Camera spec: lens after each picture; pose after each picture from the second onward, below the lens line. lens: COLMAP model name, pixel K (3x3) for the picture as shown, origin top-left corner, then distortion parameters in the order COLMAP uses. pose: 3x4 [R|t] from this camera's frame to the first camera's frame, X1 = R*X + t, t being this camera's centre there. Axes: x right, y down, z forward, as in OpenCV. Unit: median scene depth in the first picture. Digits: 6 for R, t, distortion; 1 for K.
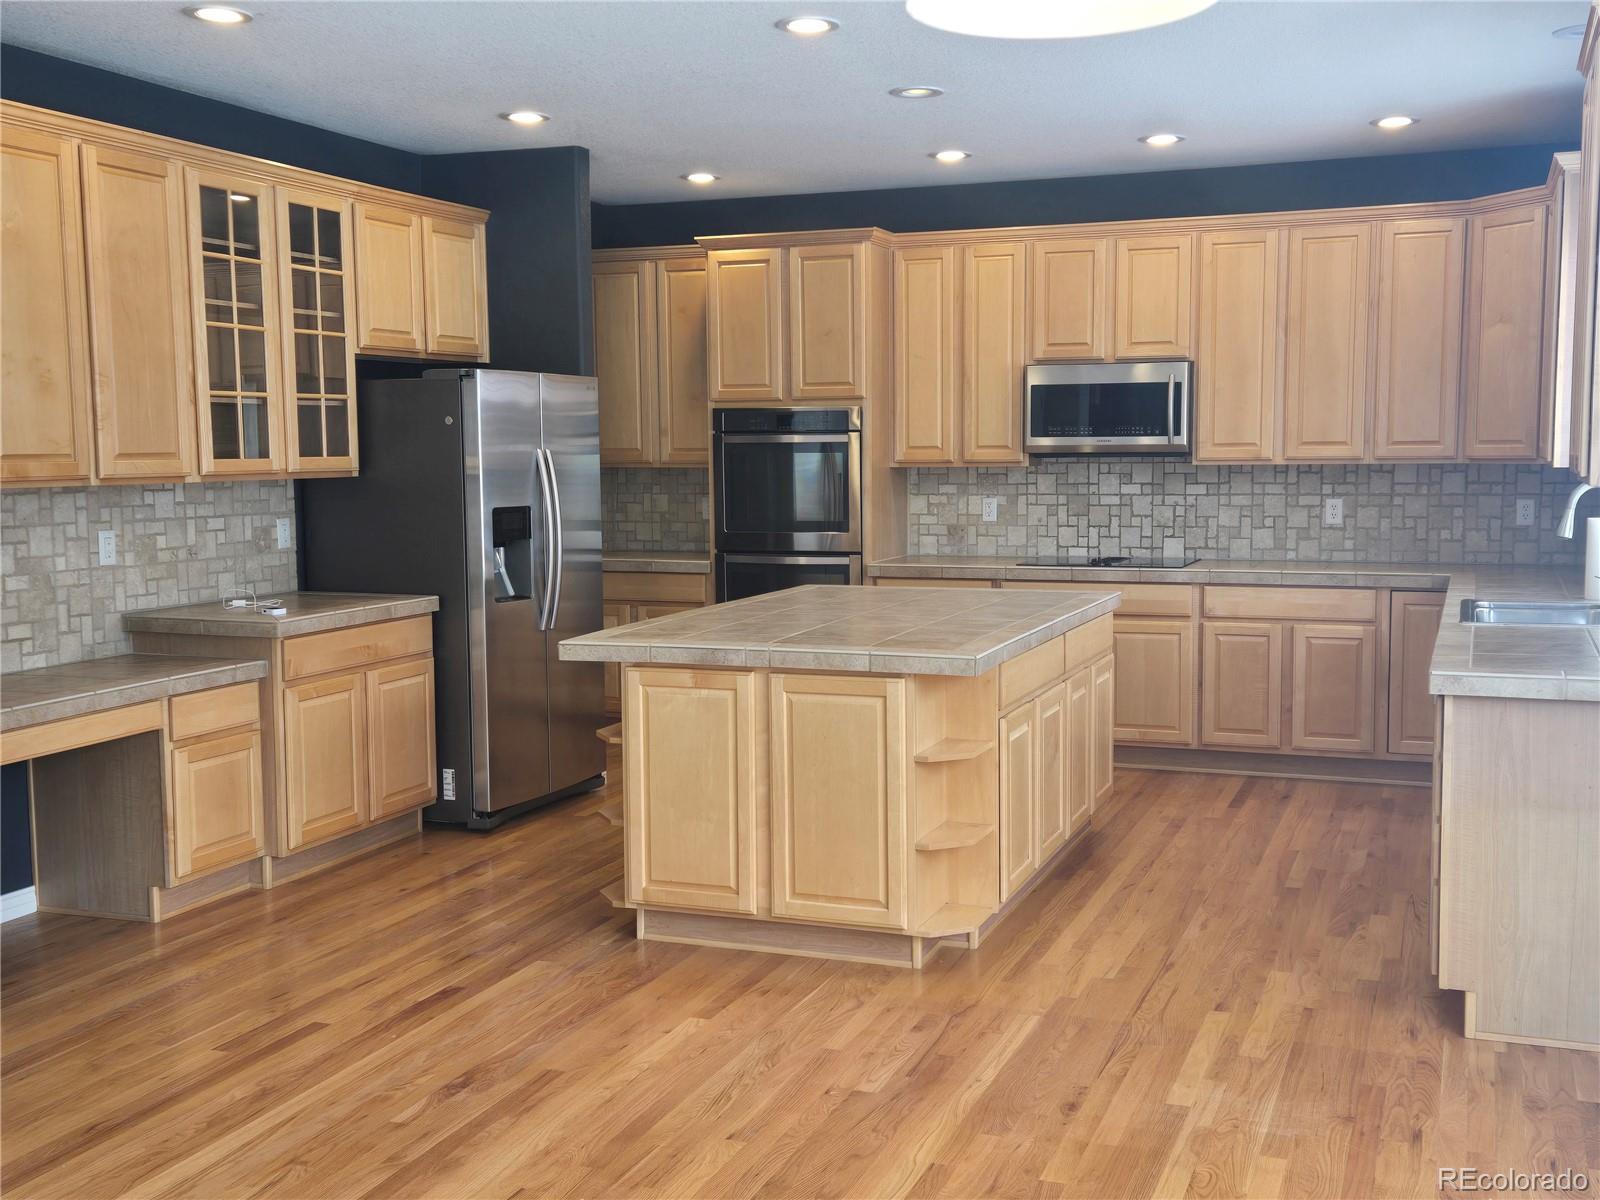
lens RADIAL K [[1709.3, 0, 807.9], [0, 1709.3, 609.3], [0, 0, 1]] dist [0.068076, 0.000000]
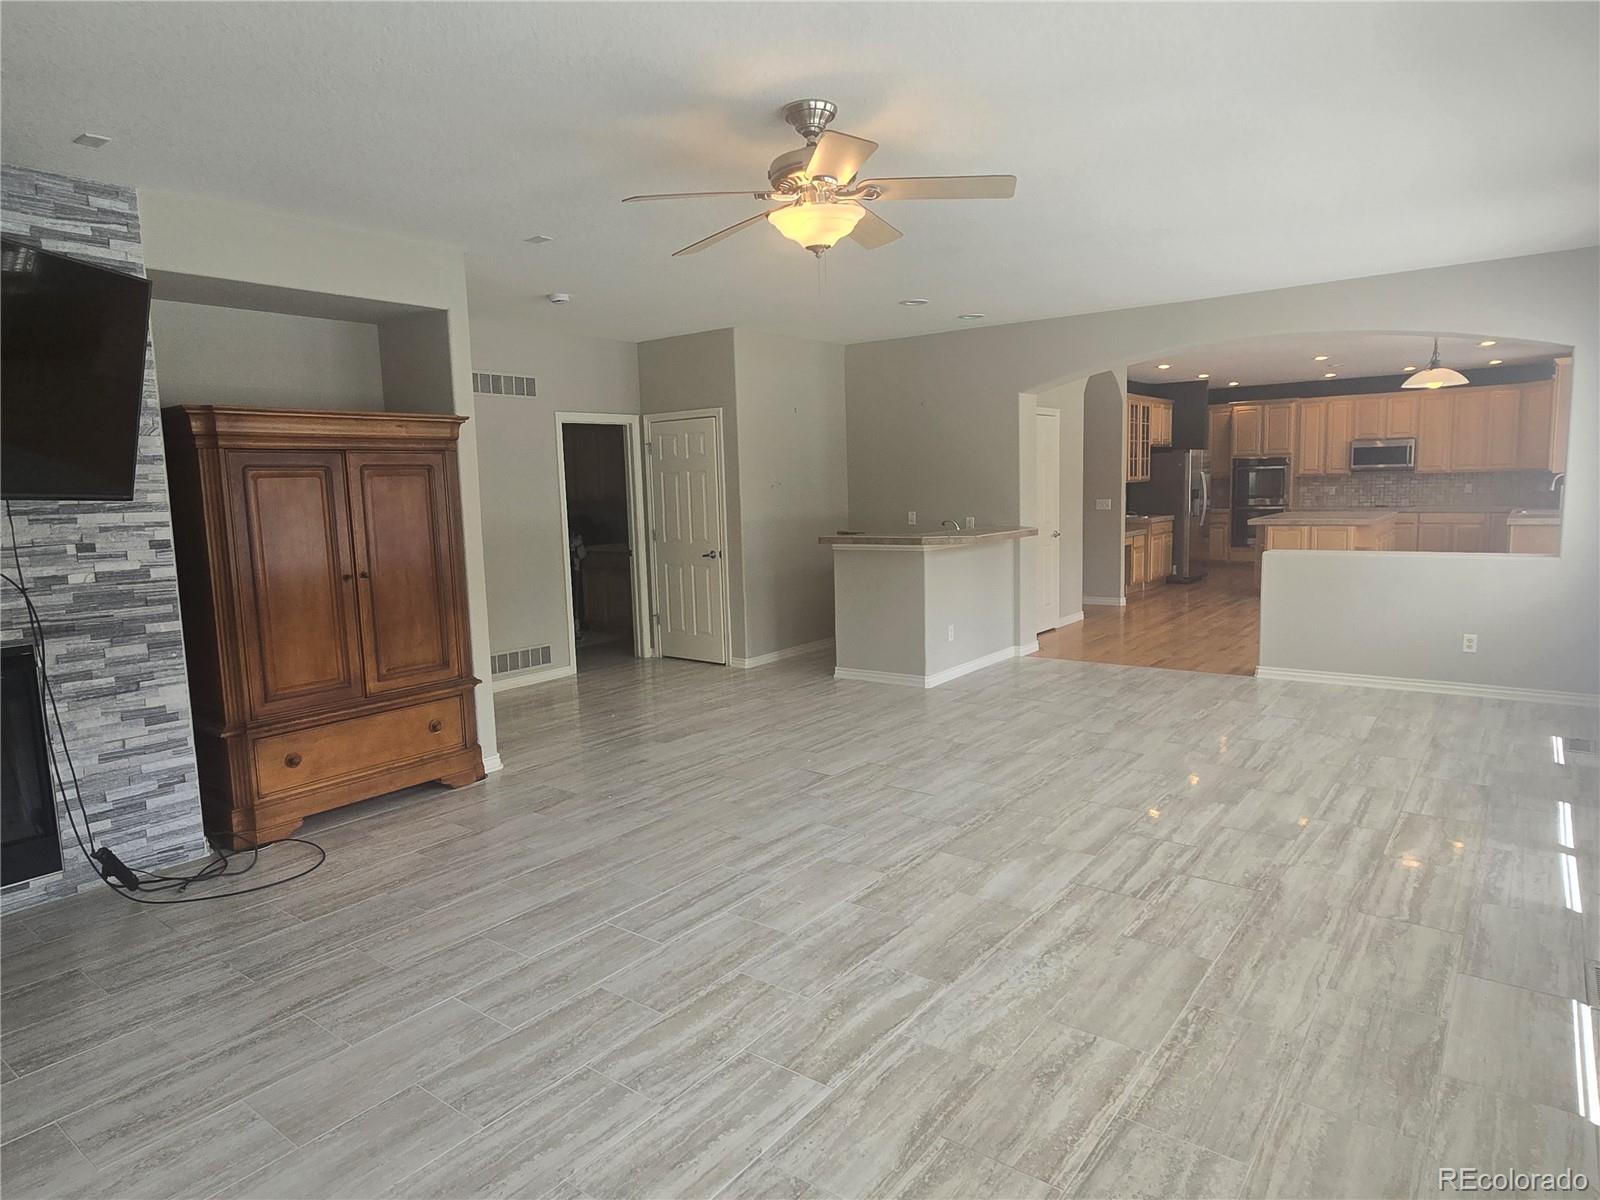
lens RADIAL K [[961.6, 0, 791.1], [0, 961.6, 597.5], [0, 0, 1]] dist [-0.004058, 0.001454]
pose [[0.958269, 0.013146, -0.285566, -0.351375], [-0.005585, 0.999612, 0.027274, 0.096719], [0.285814, -0.024541, 0.957971, -0.957920]]
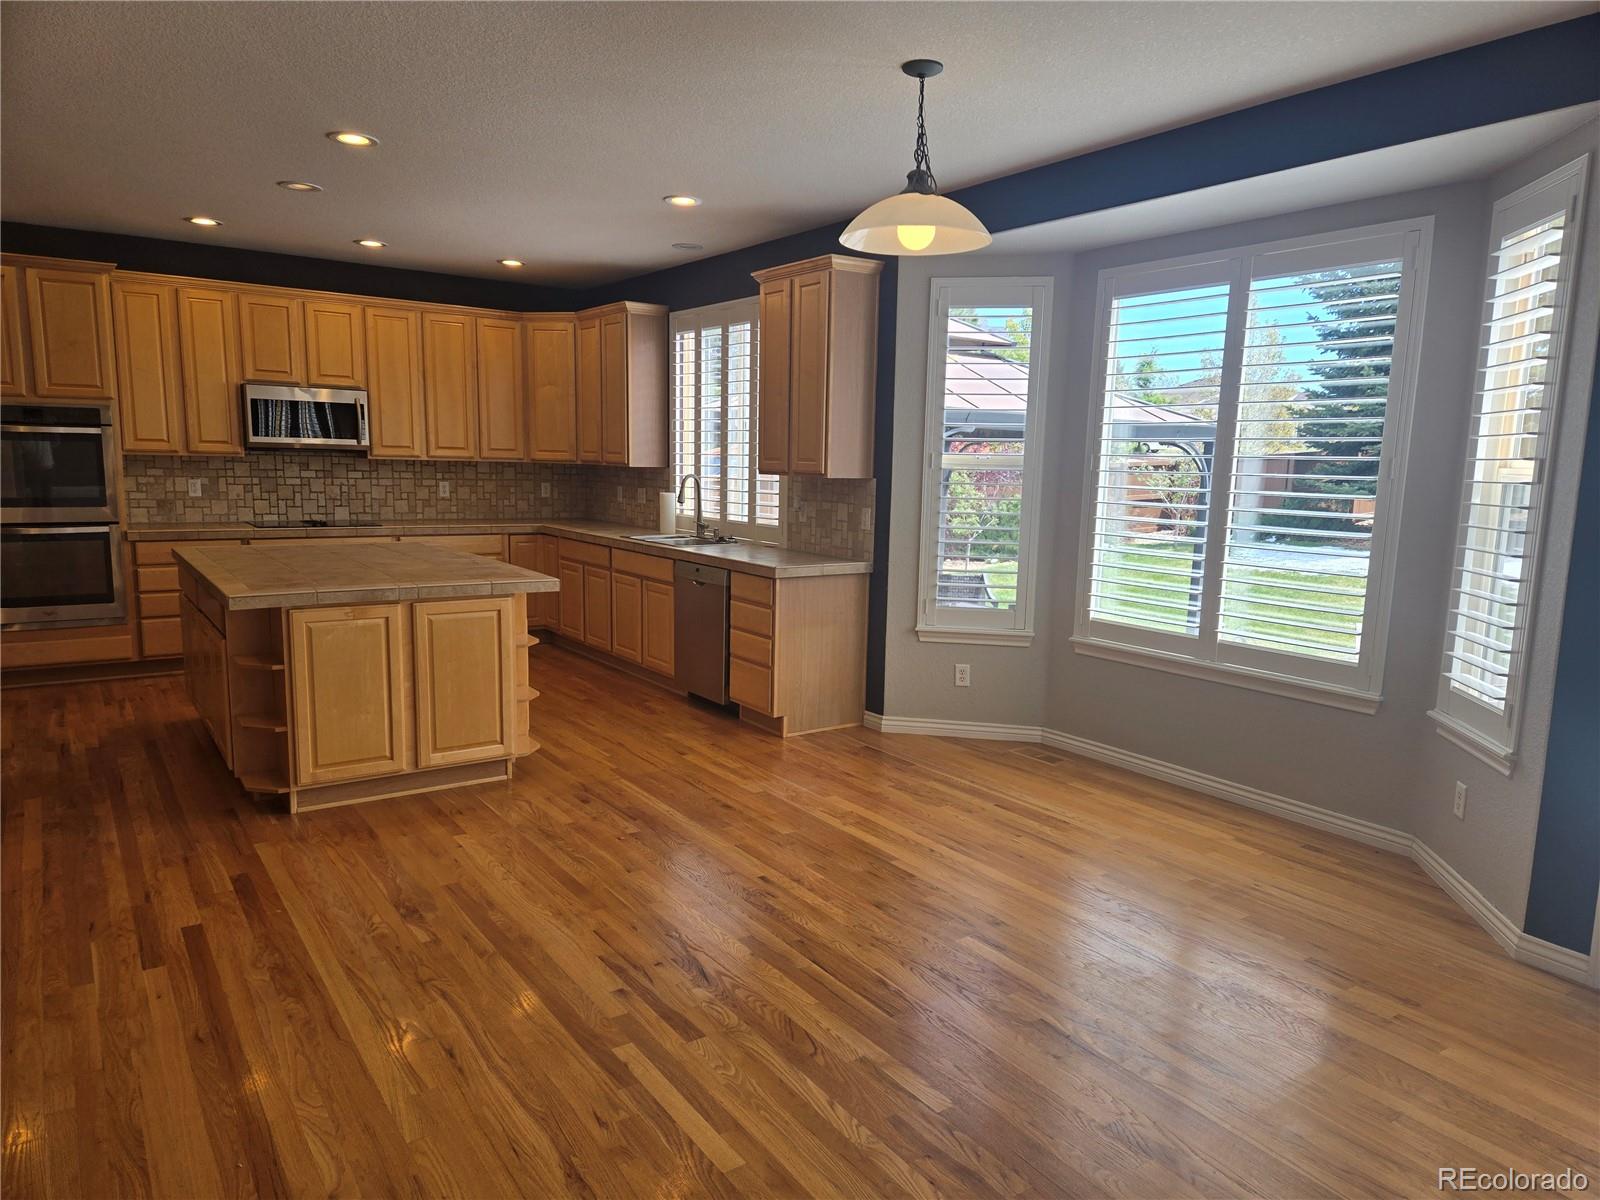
lens RADIAL K [[1057.9, 0, 809.1], [0, 1057.9, 606.1], [0, 0, 1]] dist [0.071825, -0.059936]
pose [[0.561171, -0.096099, 0.822102, -0.372640], [0.051854, 0.995368, 0.080956, -0.010253], [-0.826074, -0.002801, 0.563555, 0.136506]]
